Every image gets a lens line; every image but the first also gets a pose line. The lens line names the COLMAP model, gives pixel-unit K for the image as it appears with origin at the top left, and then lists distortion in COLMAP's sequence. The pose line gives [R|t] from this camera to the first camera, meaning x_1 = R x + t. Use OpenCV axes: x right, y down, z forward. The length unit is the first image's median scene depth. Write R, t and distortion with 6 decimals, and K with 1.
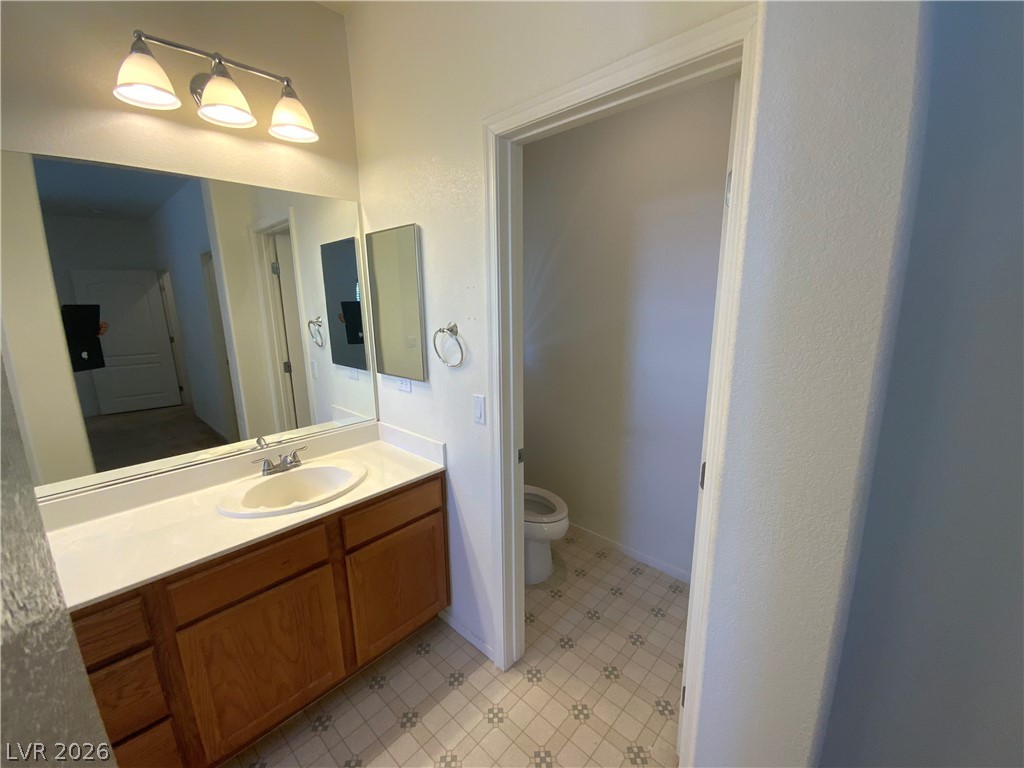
lens RADIAL K [[420.4, 0, 512.0], [0, 420.4, 384.0], [0, 0, 1]] dist [0.000067, -0.020731]
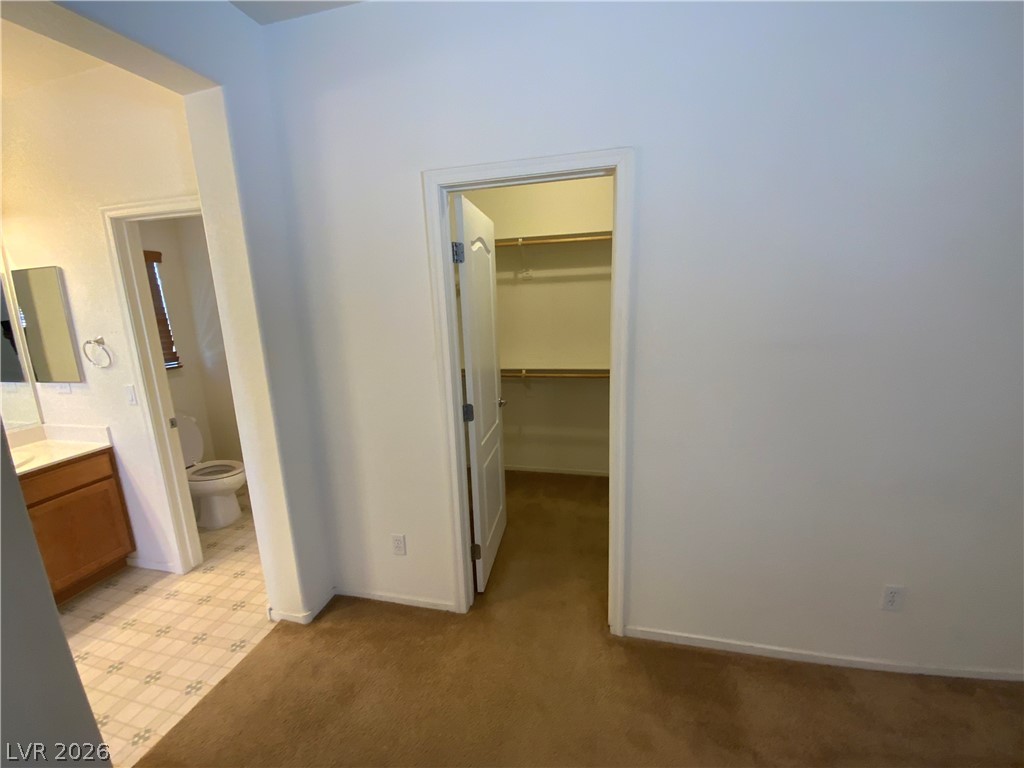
lens RADIAL K [[417.3, 0, 534.3], [0, 417.3, 385.6], [0, 0, 1]] dist [0.016910, -0.019653]
pose [[0.851248, -0.116112, 0.511757, 0.344142], [0.124836, 0.992024, 0.017429, 0.163021], [-0.509699, 0.049049, 0.858953, -0.865434]]
